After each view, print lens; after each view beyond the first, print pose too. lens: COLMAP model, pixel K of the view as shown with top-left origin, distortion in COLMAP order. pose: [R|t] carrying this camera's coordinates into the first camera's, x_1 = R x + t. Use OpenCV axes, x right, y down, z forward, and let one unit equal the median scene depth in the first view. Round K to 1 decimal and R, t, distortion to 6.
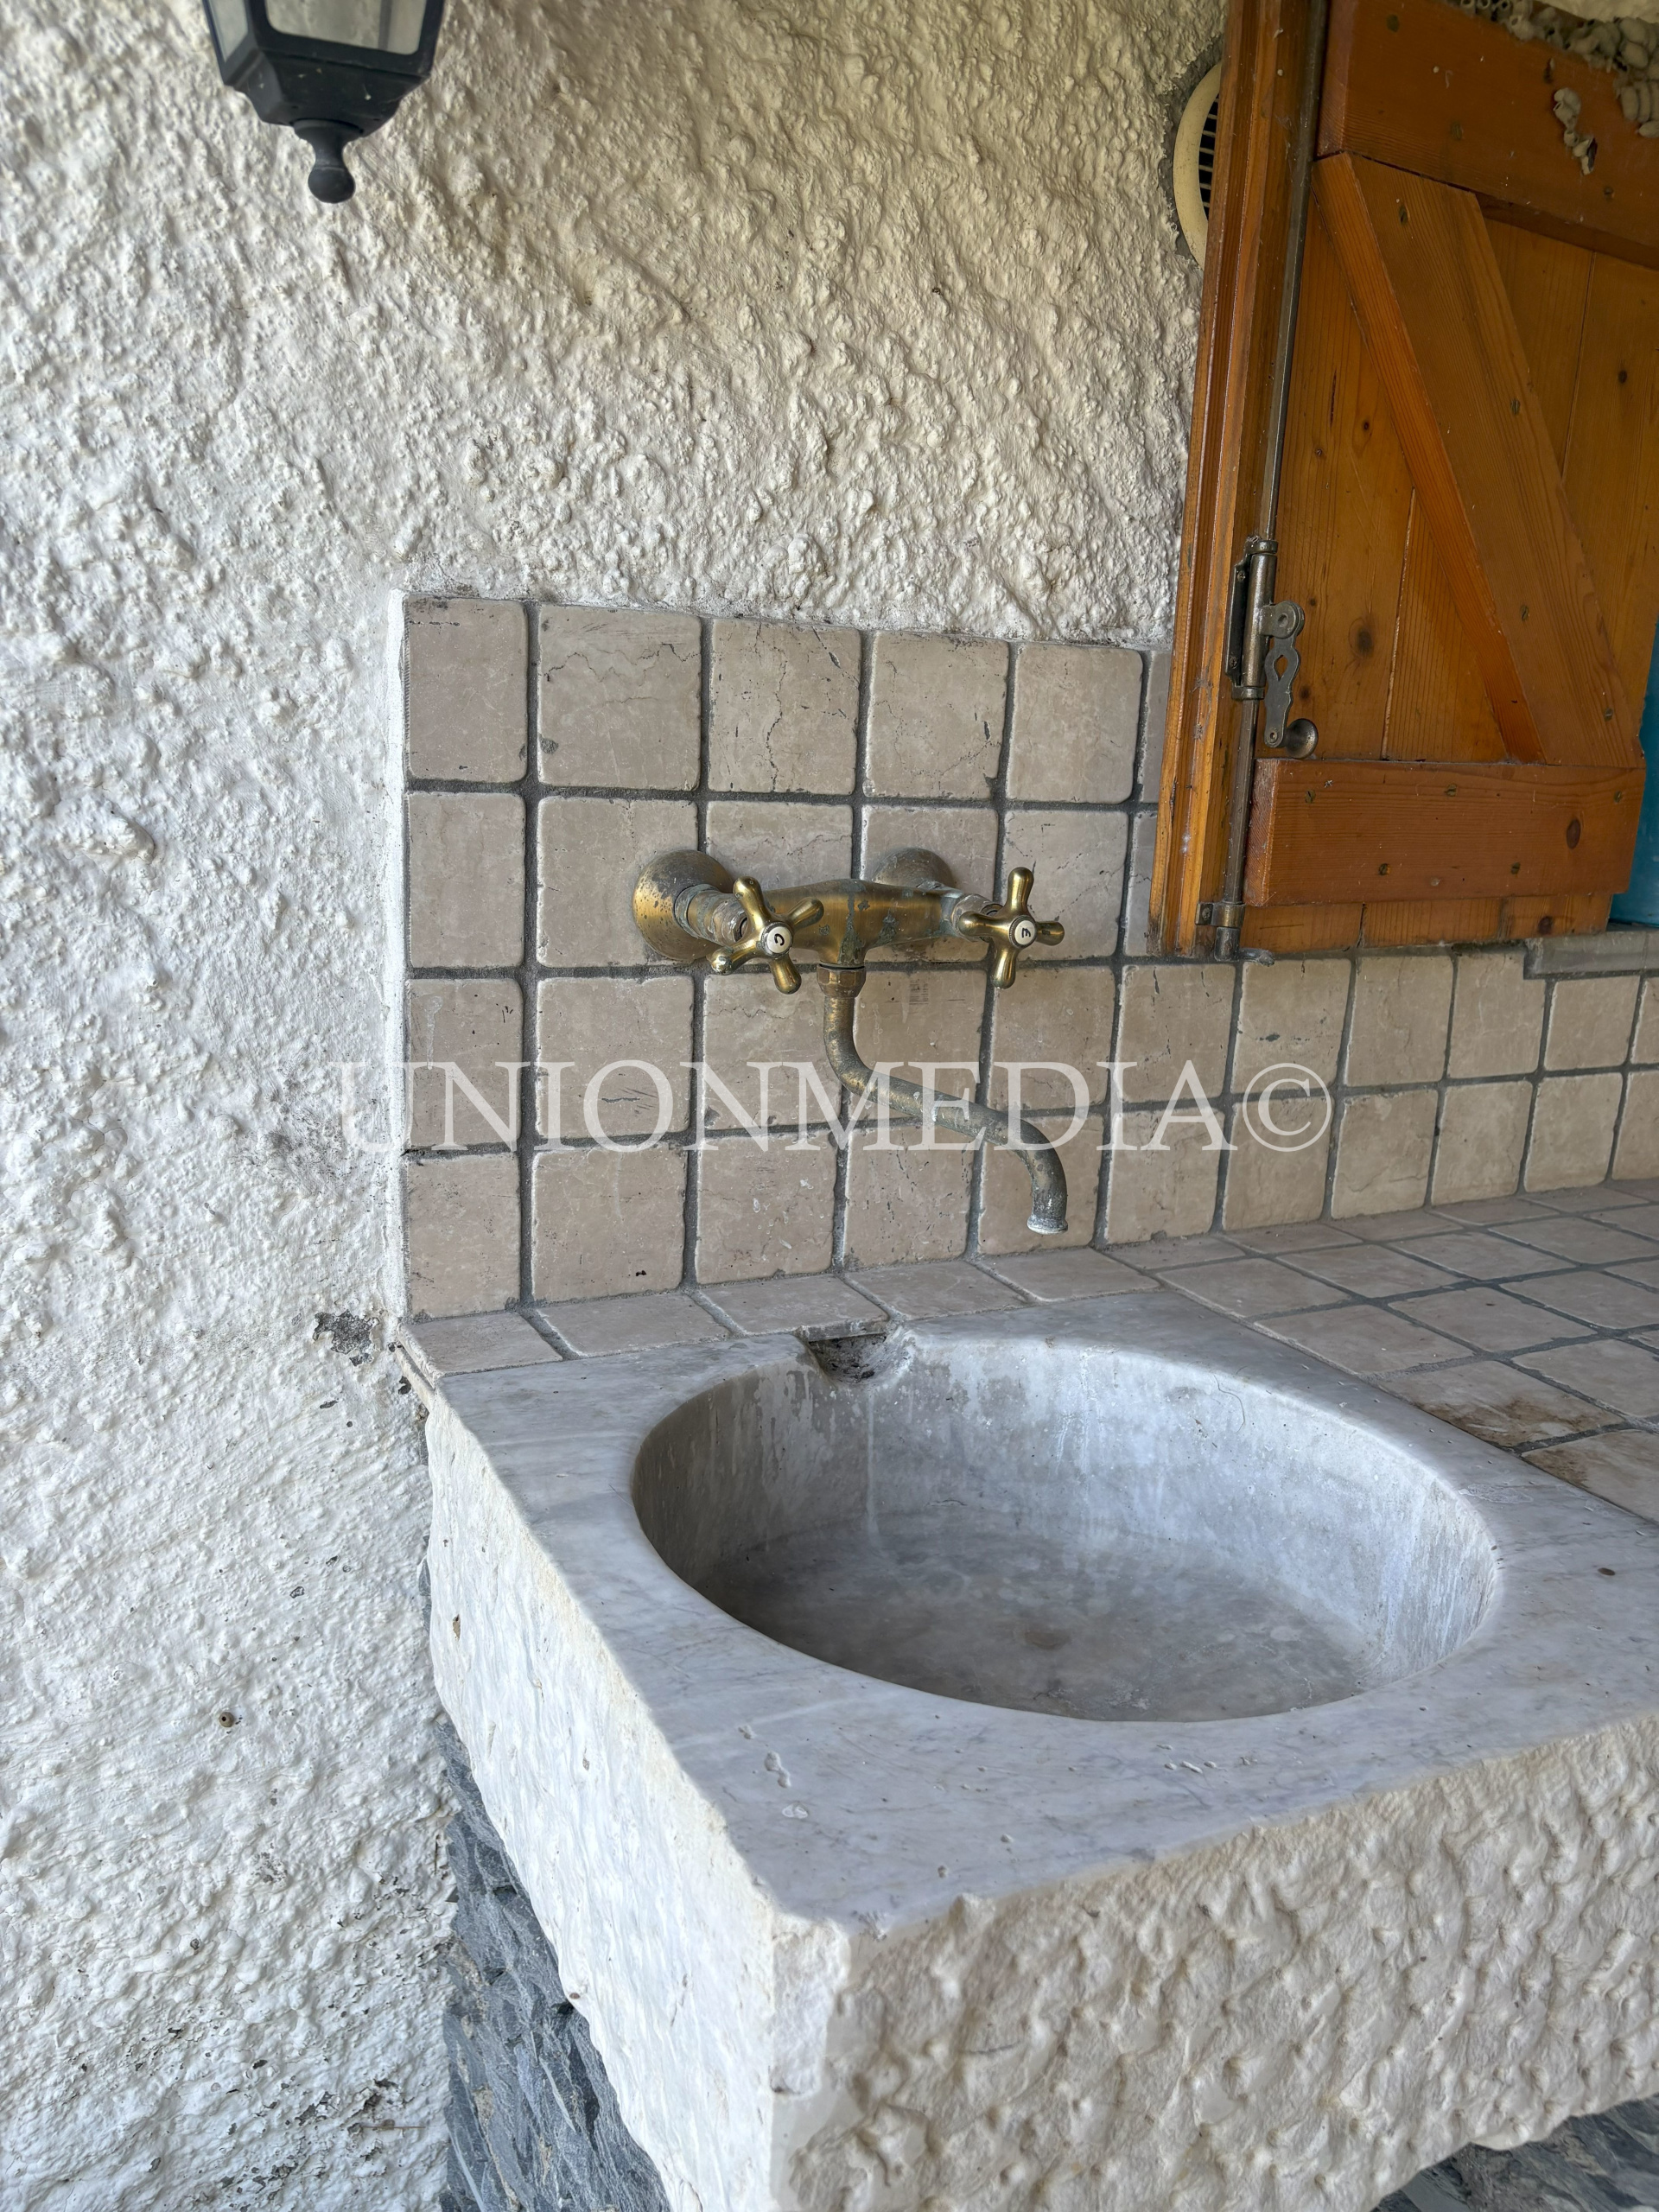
lens RADIAL K [[1670.5, 0, 836.8], [0, 1670.5, 1106.6], [0, 0, 1]] dist [0.025916, -0.013474]
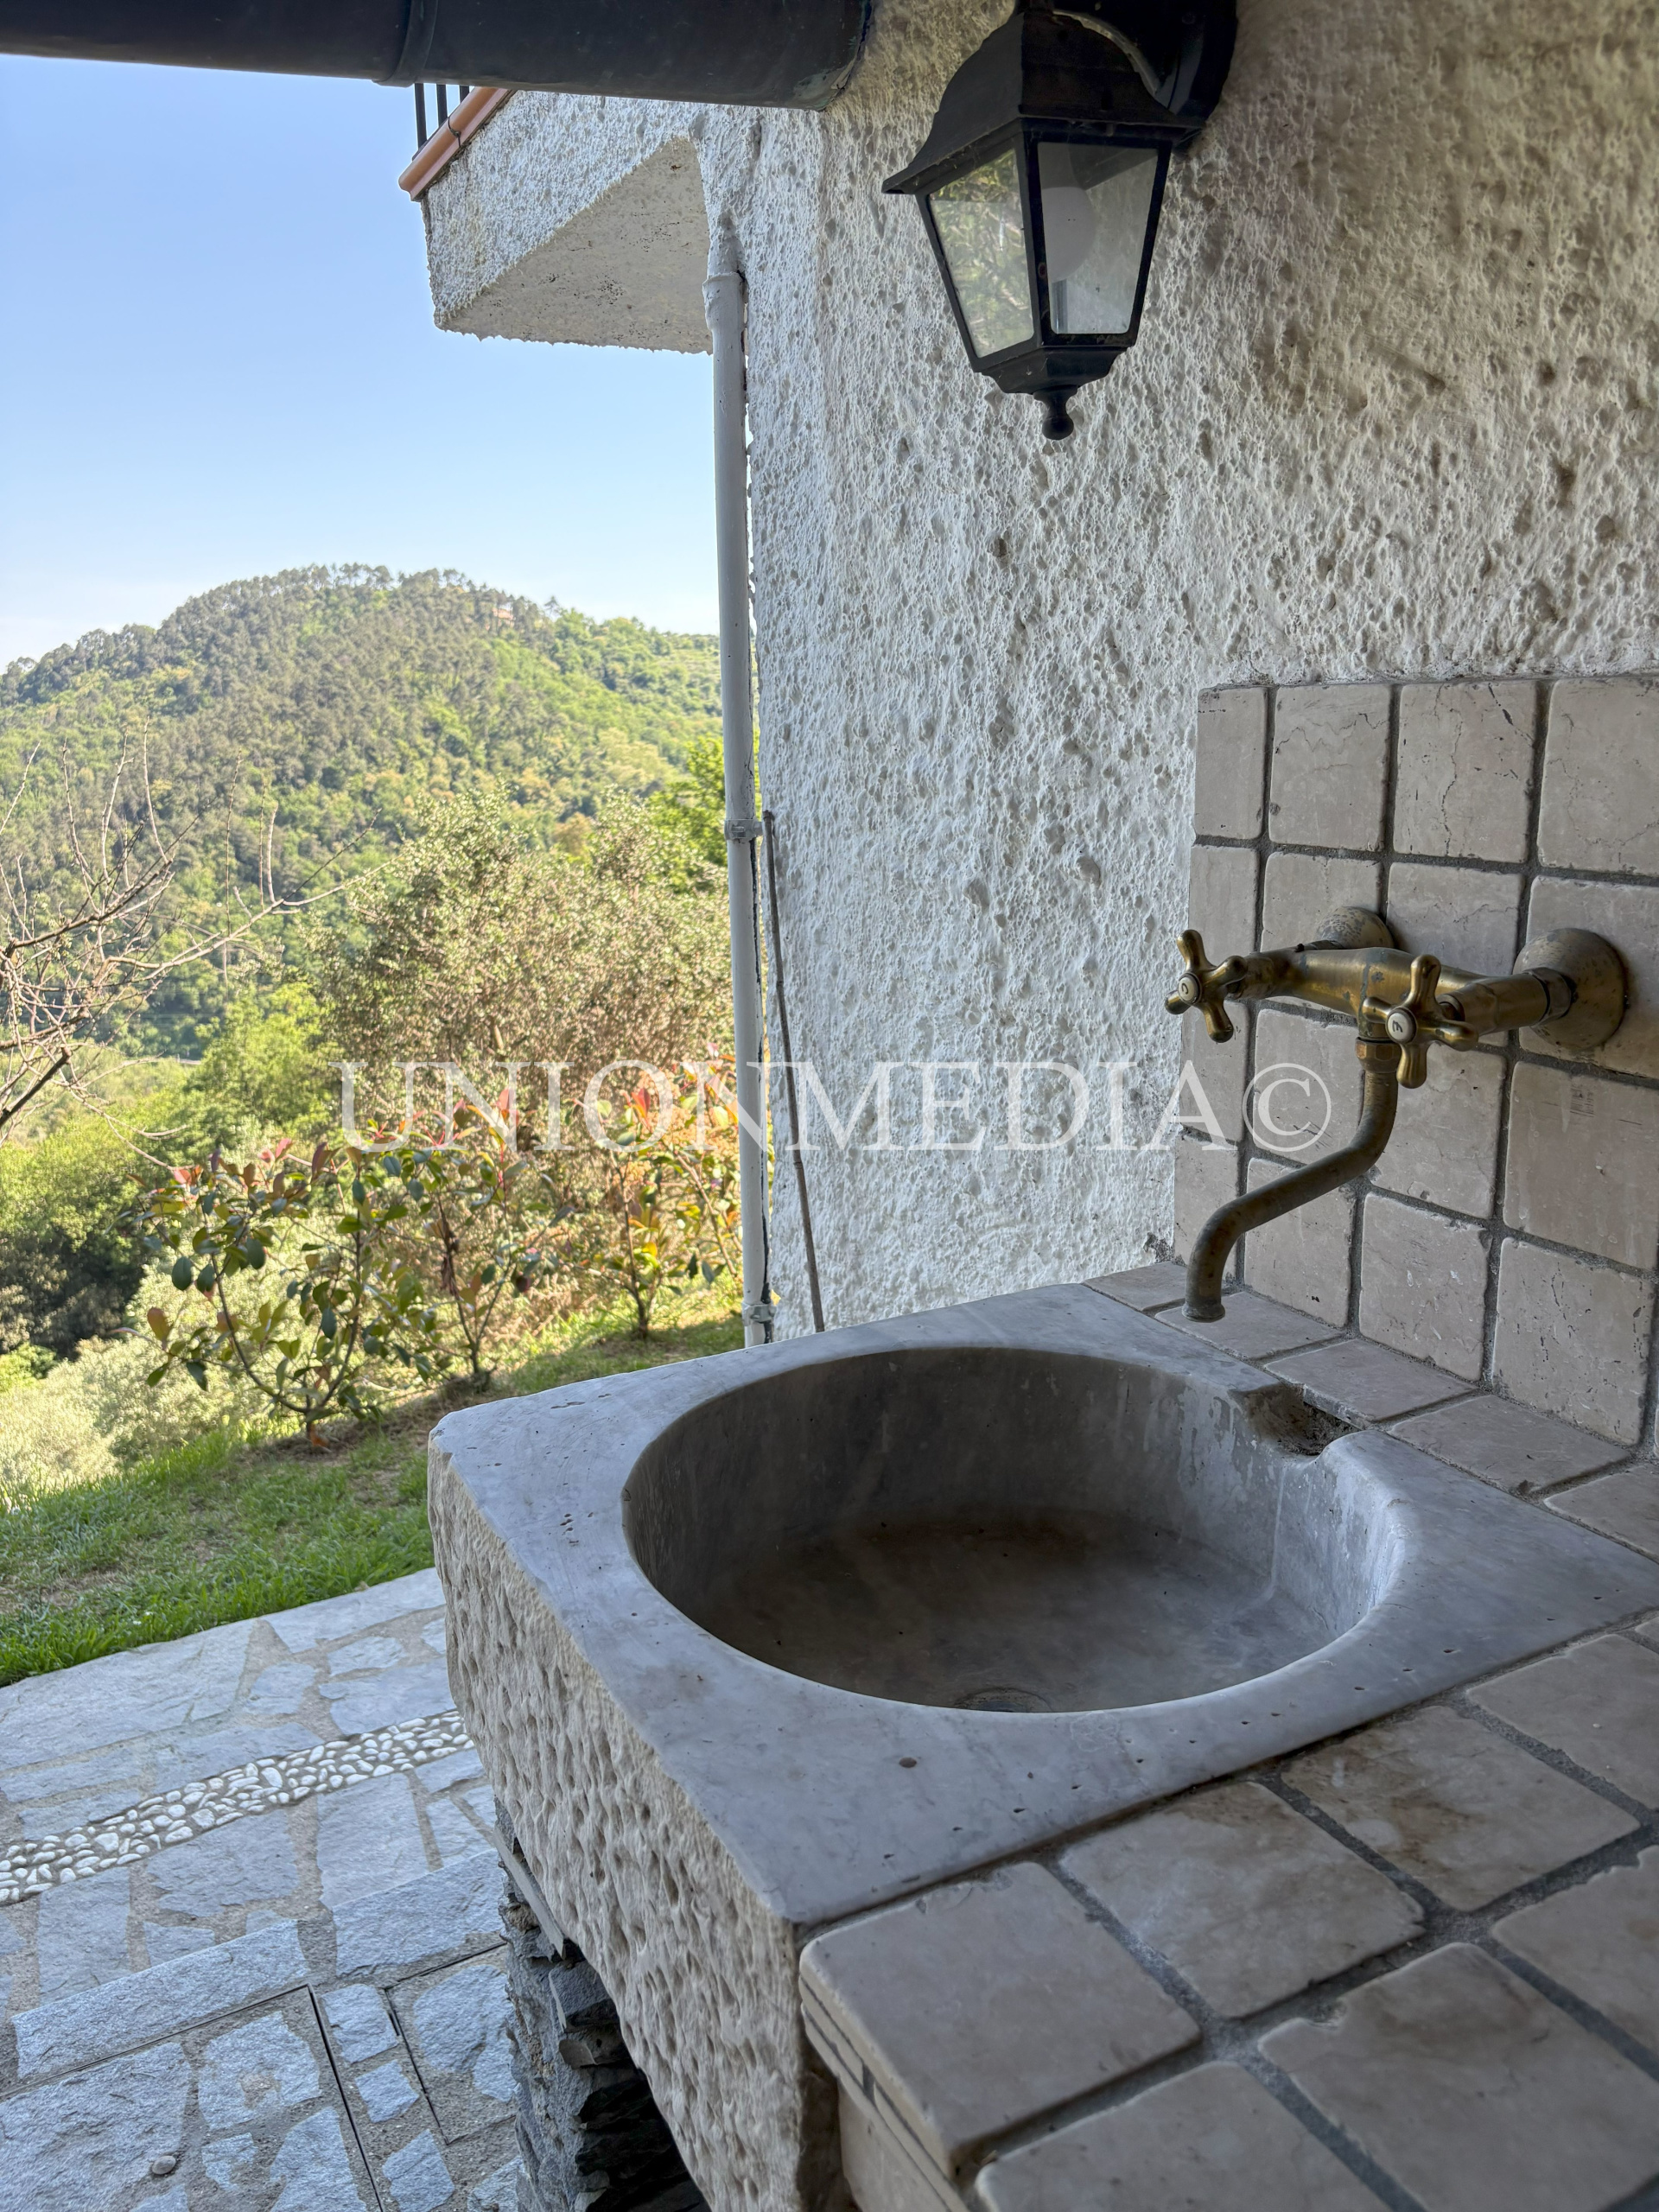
lens RADIAL K [[1670.5, 0, 828.9], [0, 1670.5, 1113.0], [0, 0, 1]] dist [0.025916, -0.013474]
pose [[0.050070, 0.193476, -0.979827, 0.972751], [-0.196011, 0.963882, 0.180311, -0.159830], [0.979323, 0.183029, 0.086185, 0.633033]]
